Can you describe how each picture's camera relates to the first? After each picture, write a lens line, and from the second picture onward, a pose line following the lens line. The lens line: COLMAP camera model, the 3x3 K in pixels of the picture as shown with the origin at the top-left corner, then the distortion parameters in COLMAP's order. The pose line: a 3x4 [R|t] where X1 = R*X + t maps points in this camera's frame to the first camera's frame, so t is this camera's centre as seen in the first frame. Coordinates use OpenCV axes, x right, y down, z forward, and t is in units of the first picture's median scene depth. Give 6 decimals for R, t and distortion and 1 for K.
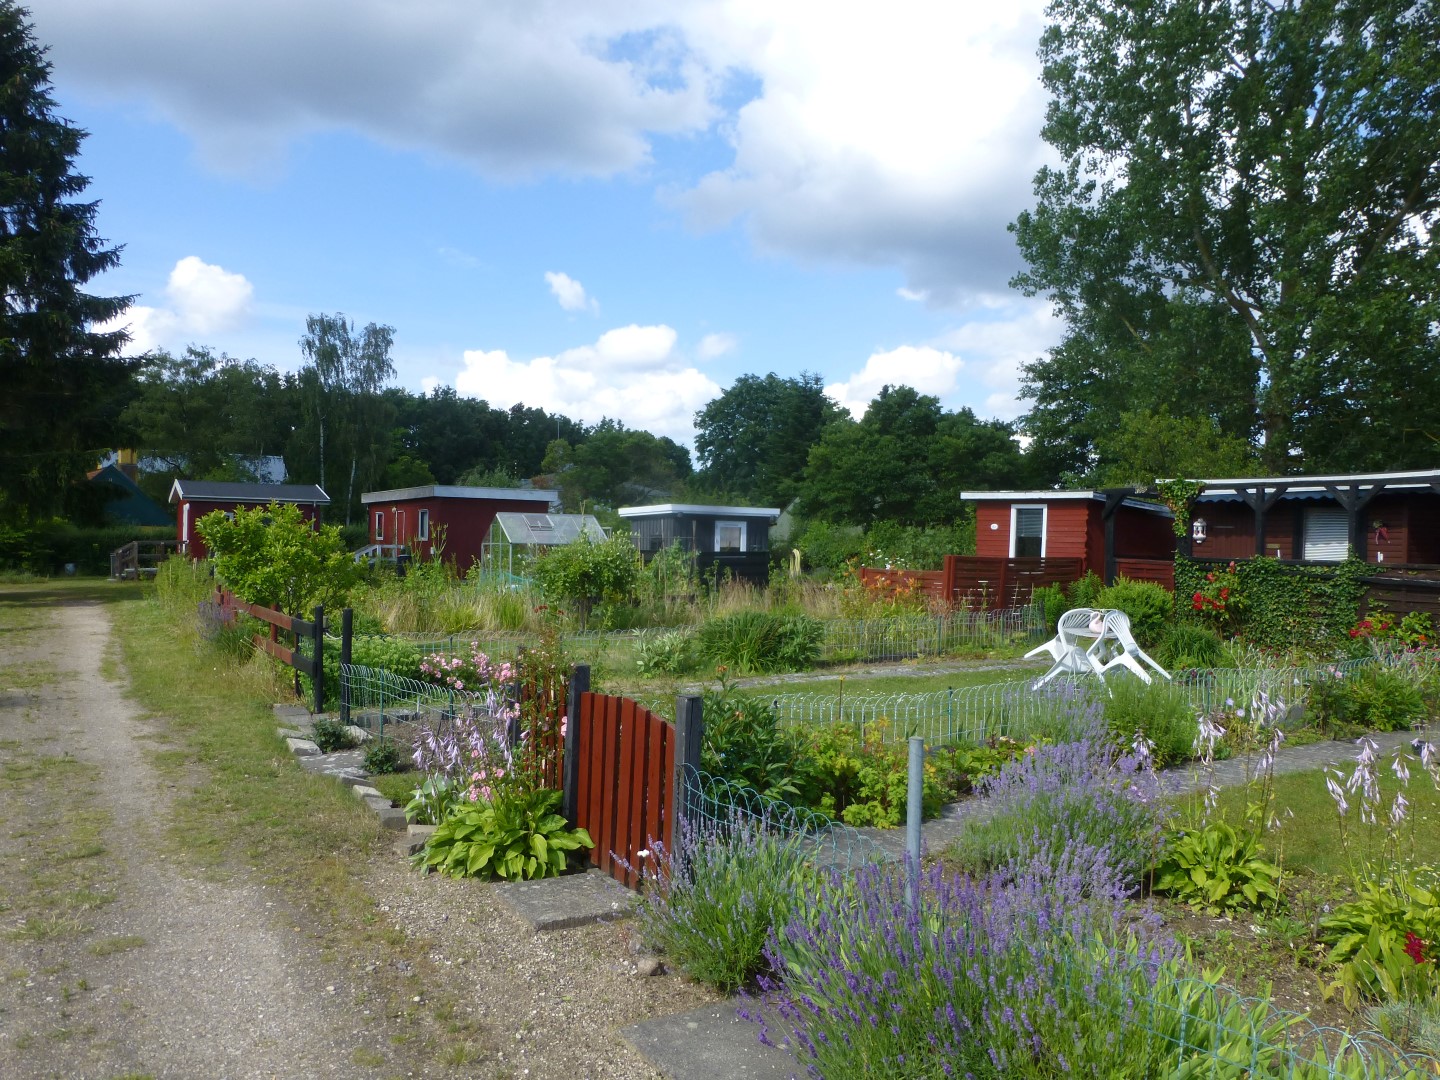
lens RADIAL K [[1034.7, 0, 715.7], [0, 1034.7, 543.7], [0, 0, 1]] dist [-0.028579, 0.009775]
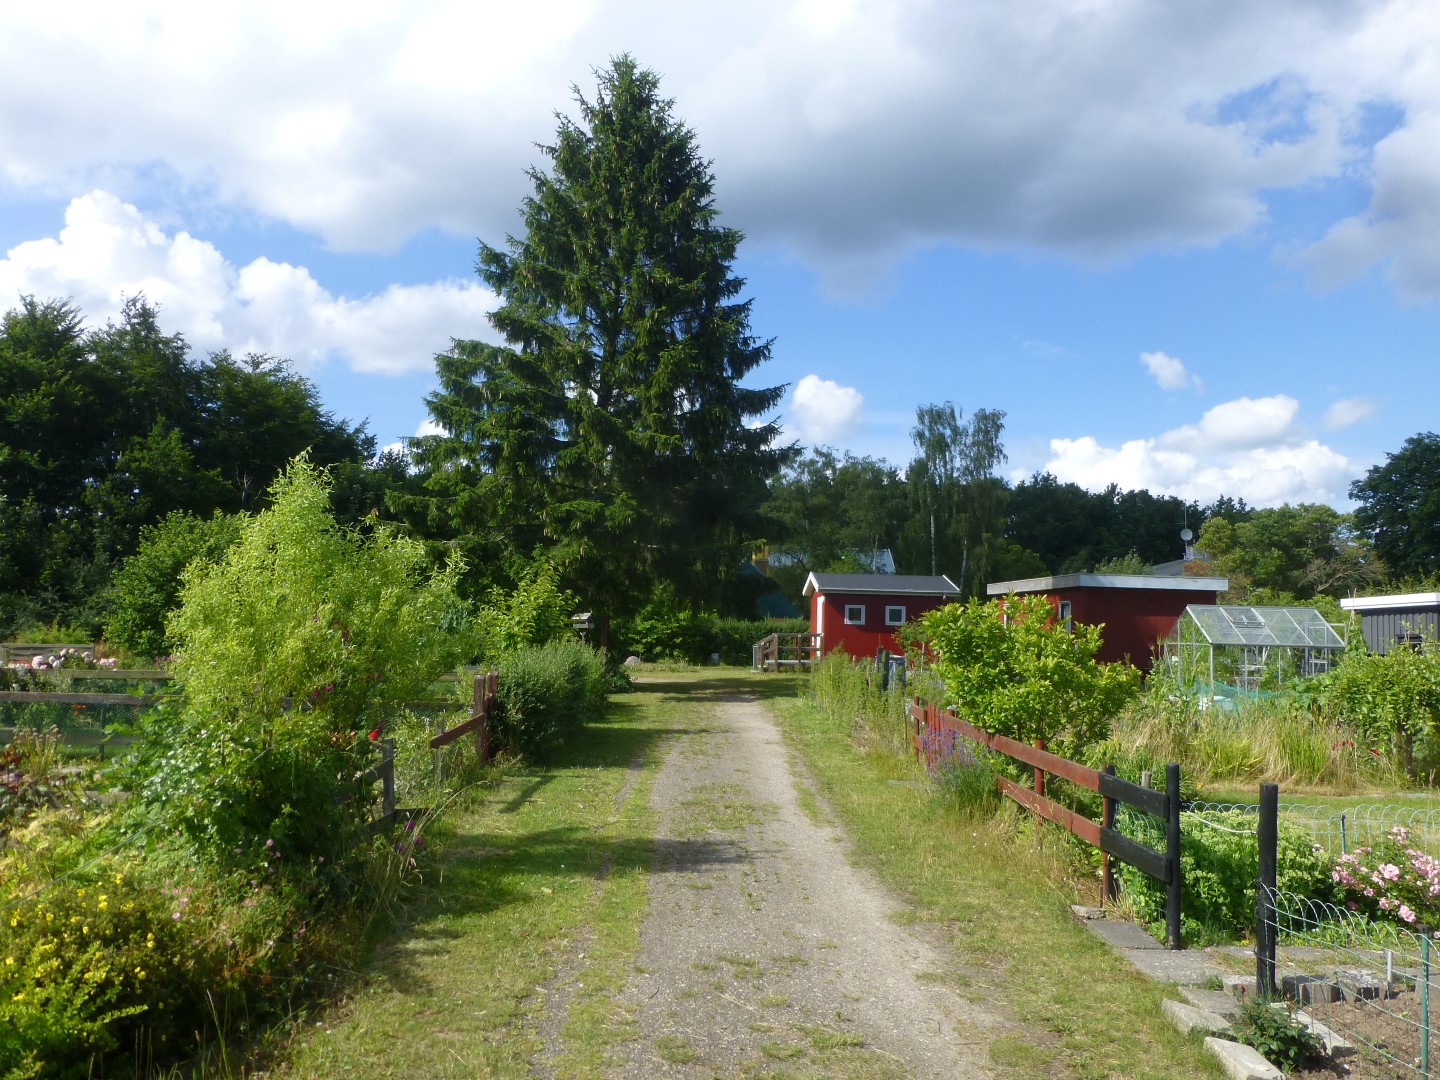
lens RADIAL K [[1043.4, 0, 739.6], [0, 1043.4, 544.9], [0, 0, 1]] dist [-0.010528, 0.008941]
pose [[0.865221, -0.030820, -0.500442, -0.100044], [-0.012626, 0.996453, -0.083197, -0.004285], [0.501231, 0.078302, 0.861764, 0.115099]]
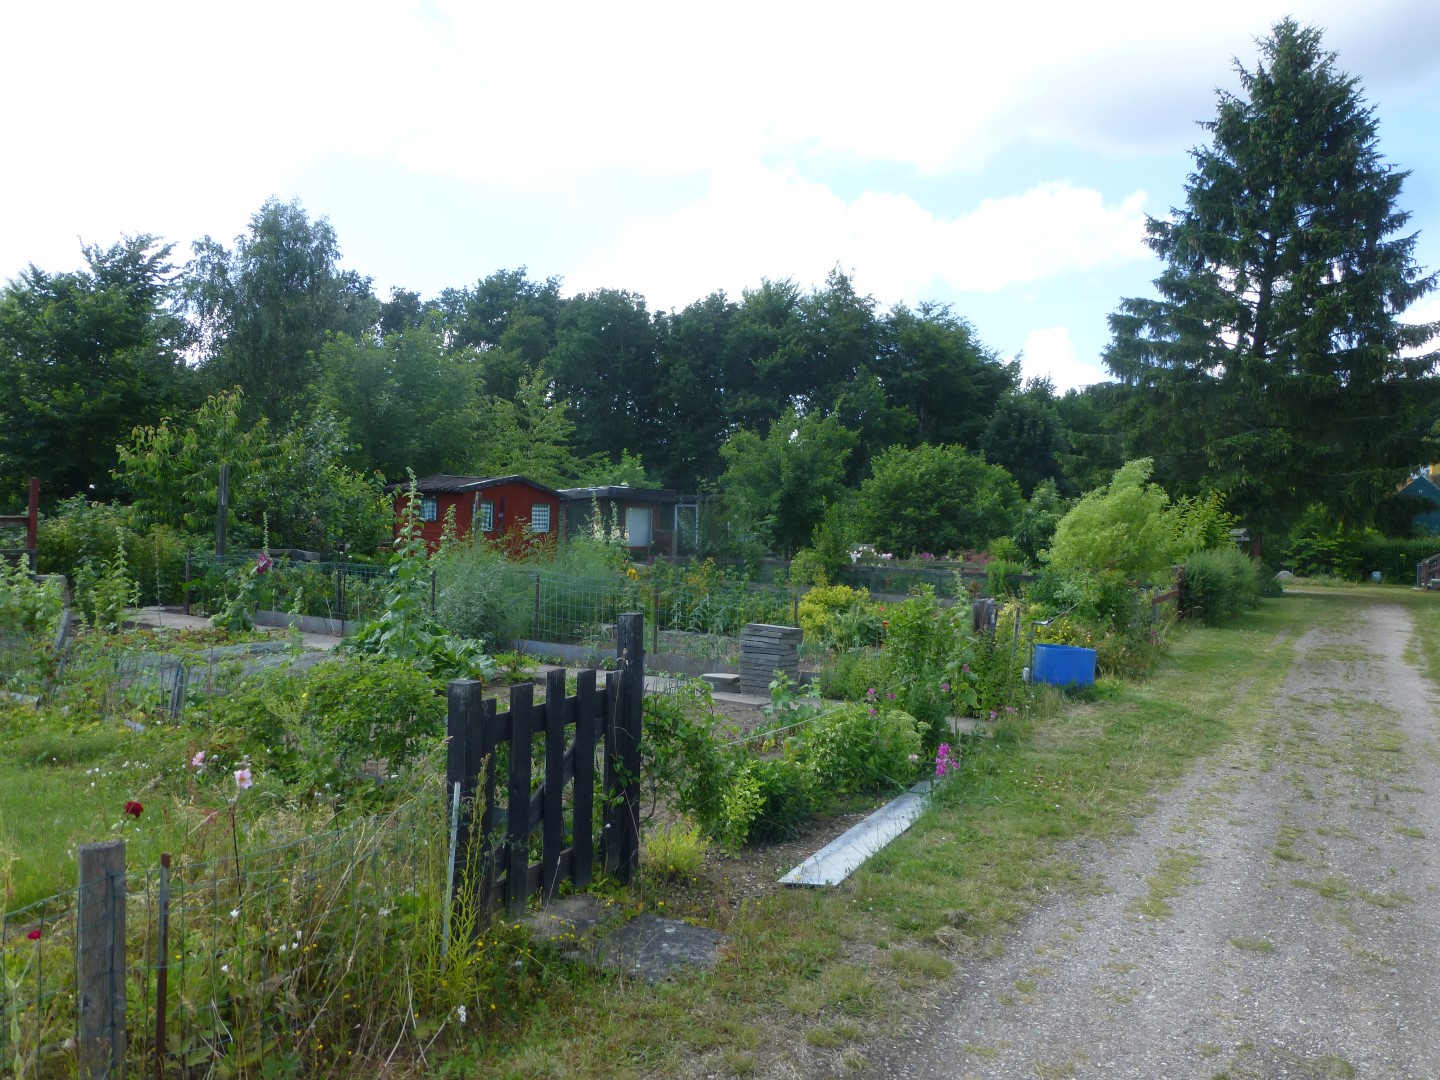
lens RADIAL K [[1043.4, 0, 739.6], [0, 1043.4, 544.9], [0, 0, 1]] dist [-0.010528, 0.008941]
pose [[0.443260, 0.027127, -0.895983, 0.063841], [-0.034980, 0.999304, 0.012950, 0.001446], [0.895710, 0.025602, 0.443900, -0.106962]]
